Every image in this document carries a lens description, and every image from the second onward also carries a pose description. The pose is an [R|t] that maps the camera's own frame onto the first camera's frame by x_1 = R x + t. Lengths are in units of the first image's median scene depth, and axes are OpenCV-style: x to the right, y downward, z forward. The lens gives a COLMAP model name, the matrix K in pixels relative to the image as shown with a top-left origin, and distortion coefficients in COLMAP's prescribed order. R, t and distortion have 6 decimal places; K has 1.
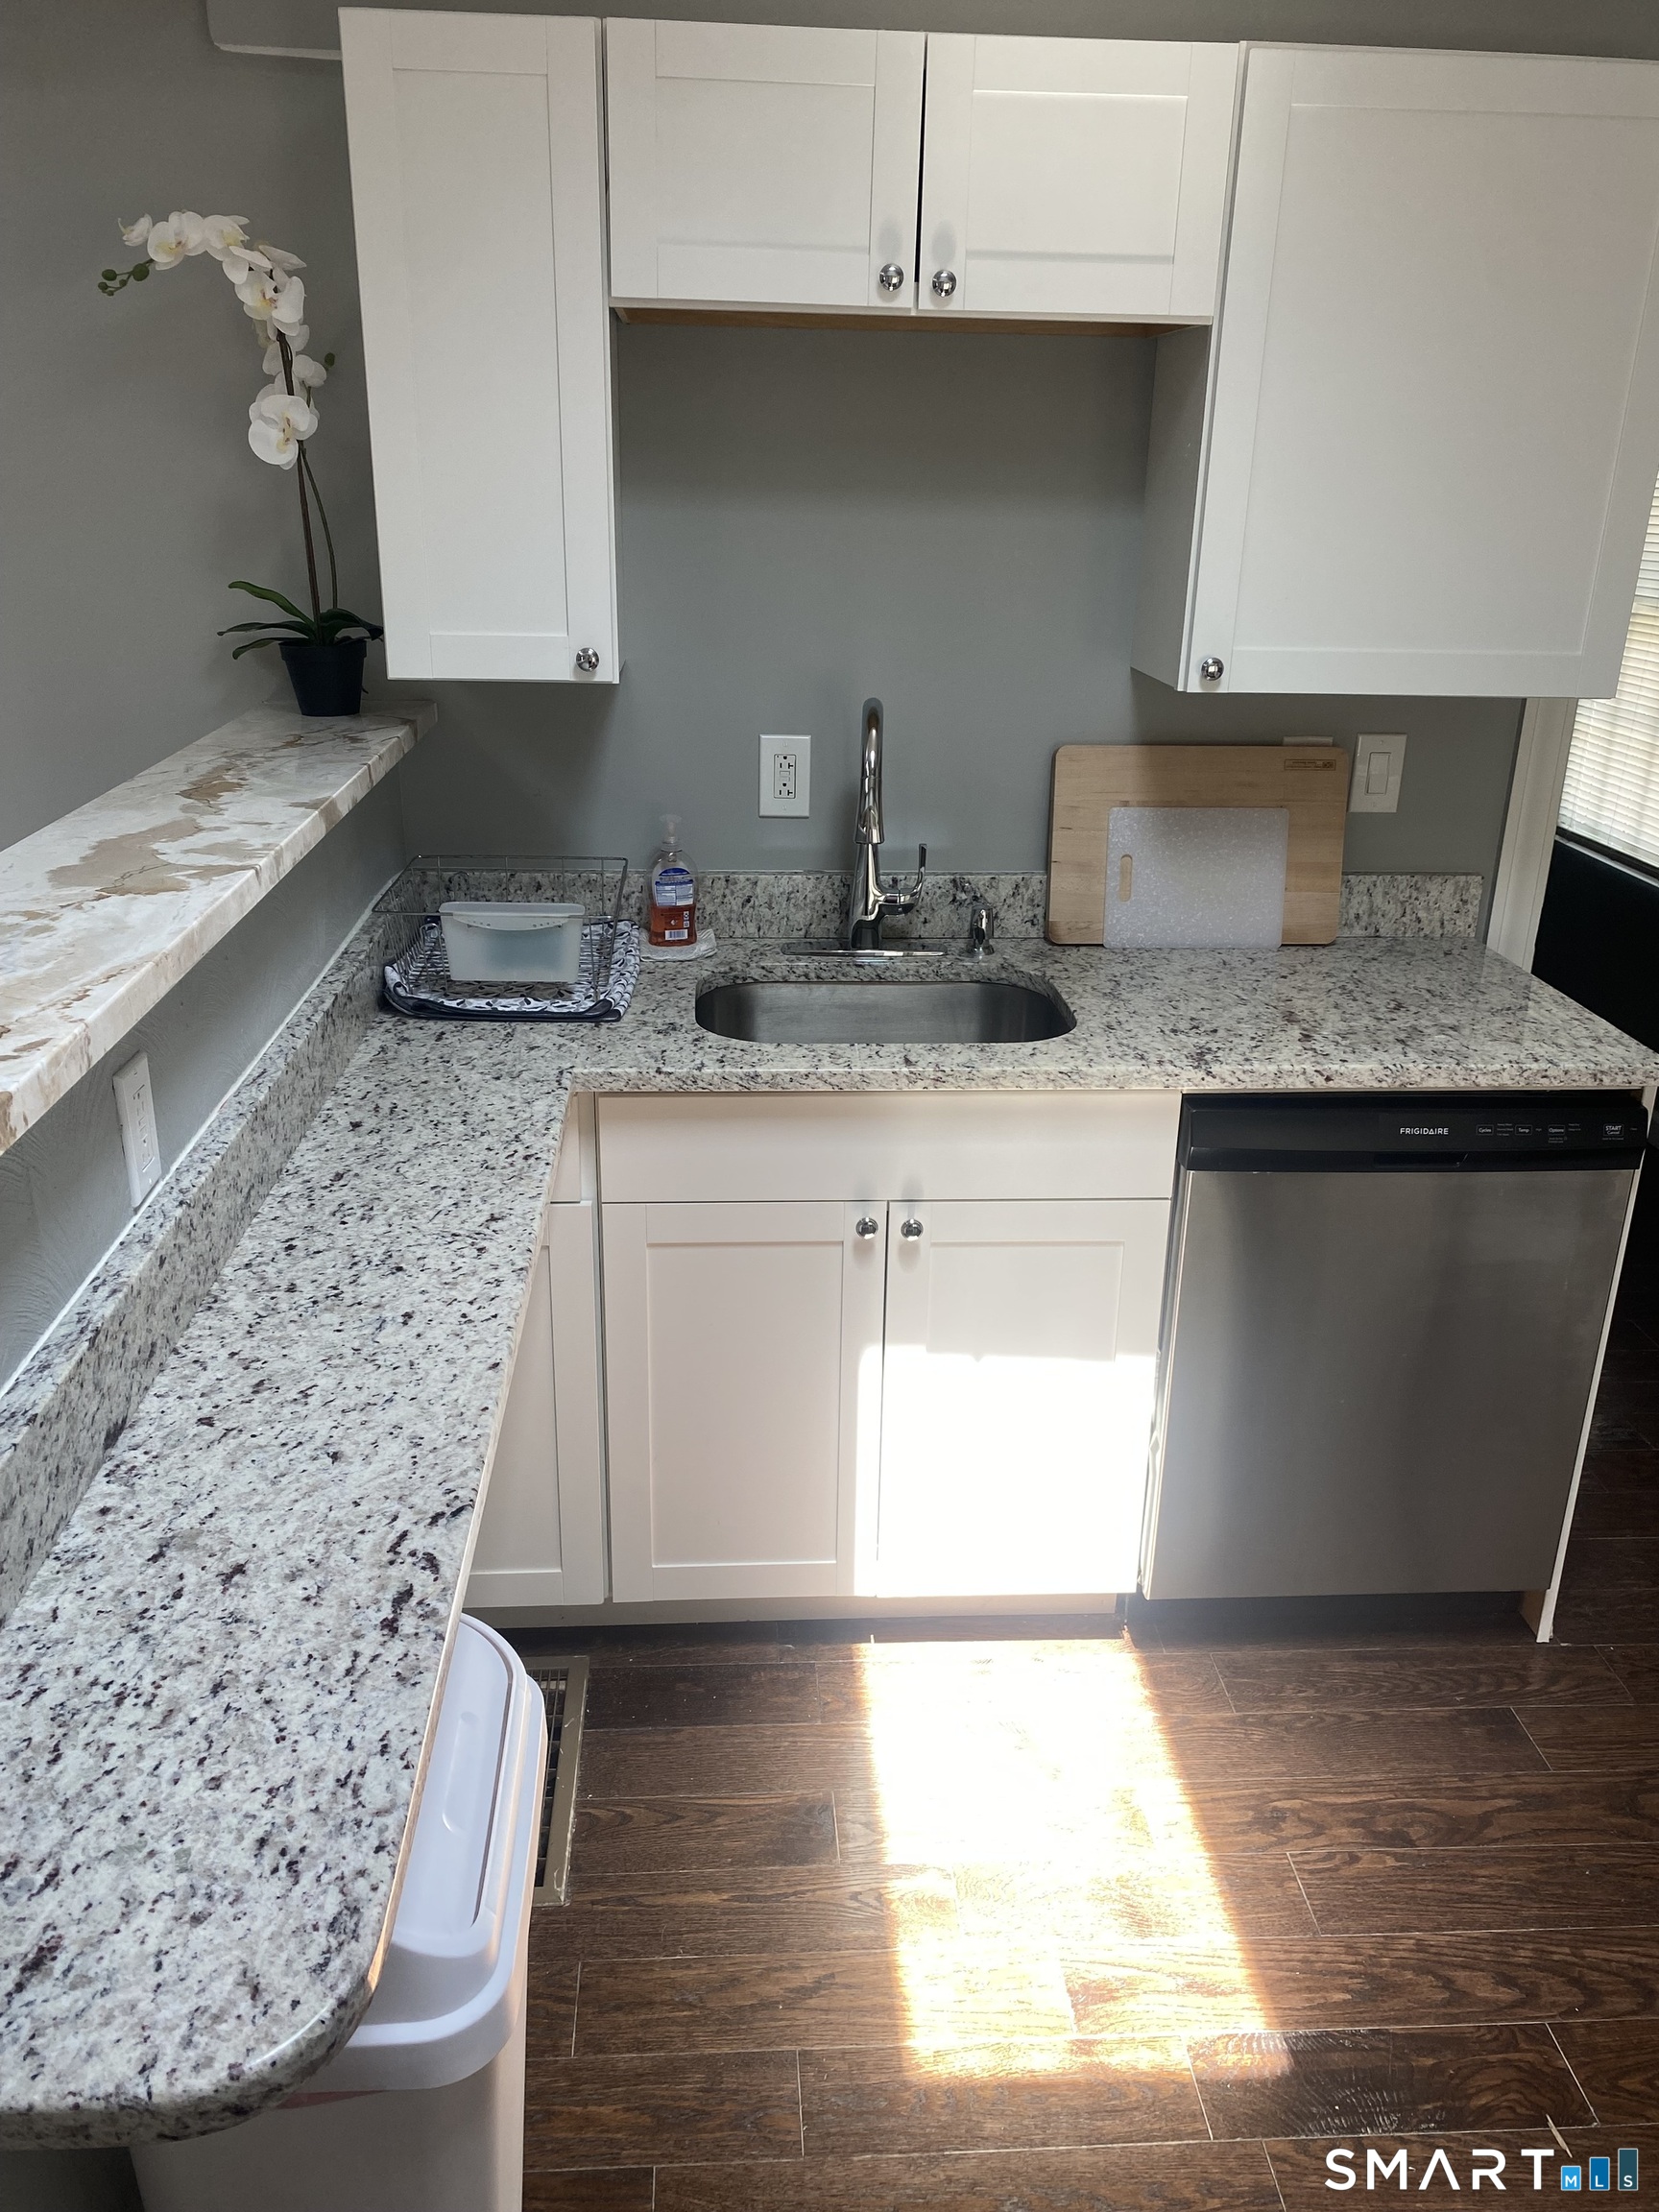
lens RADIAL K [[1696.8, 0, 831.2], [0, 1696.8, 1109.5], [0, 0, 1]] dist [0.032569, -0.052244]
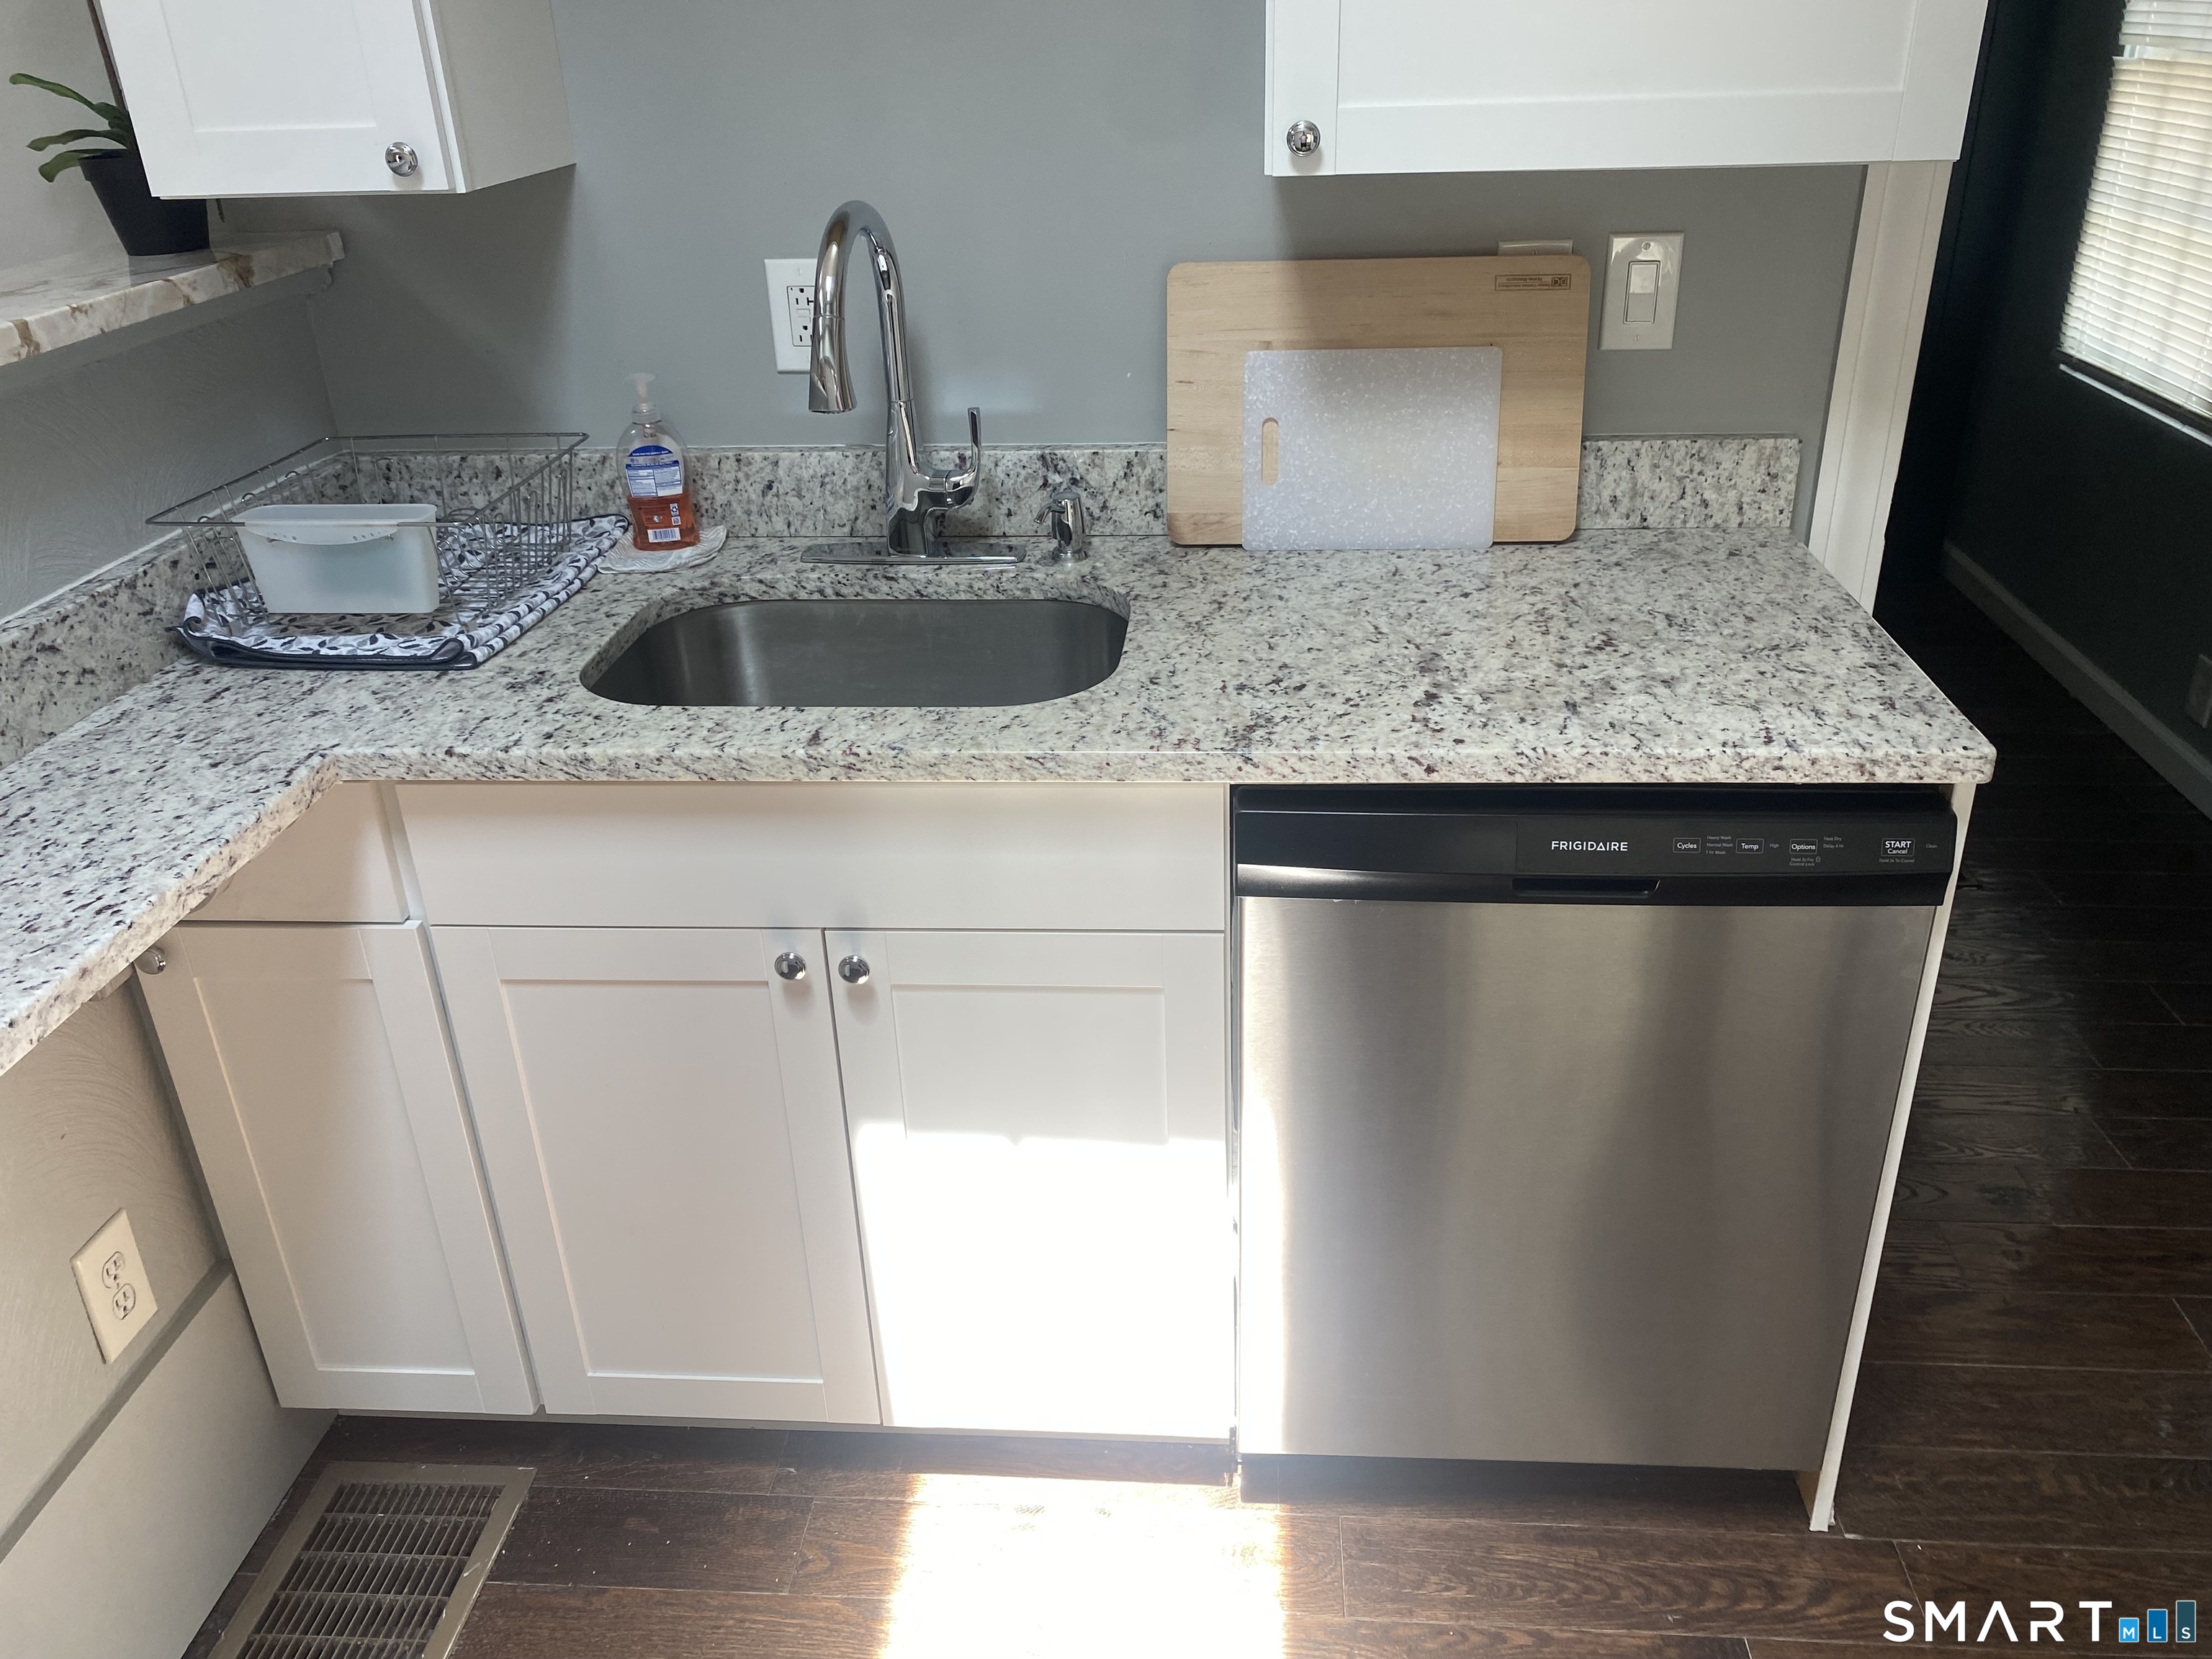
lens RADIAL K [[1696.8, 0, 1149.0], [0, 1696.8, 810.3], [0, 0, 1]] dist [0.032569, -0.052244]
pose [[0.989434, 0.016005, -0.144097, 0.249067], [-0.002411, 0.995567, 0.094023, -0.057236], [0.144963, -0.092682, 0.985087, 0.296377]]
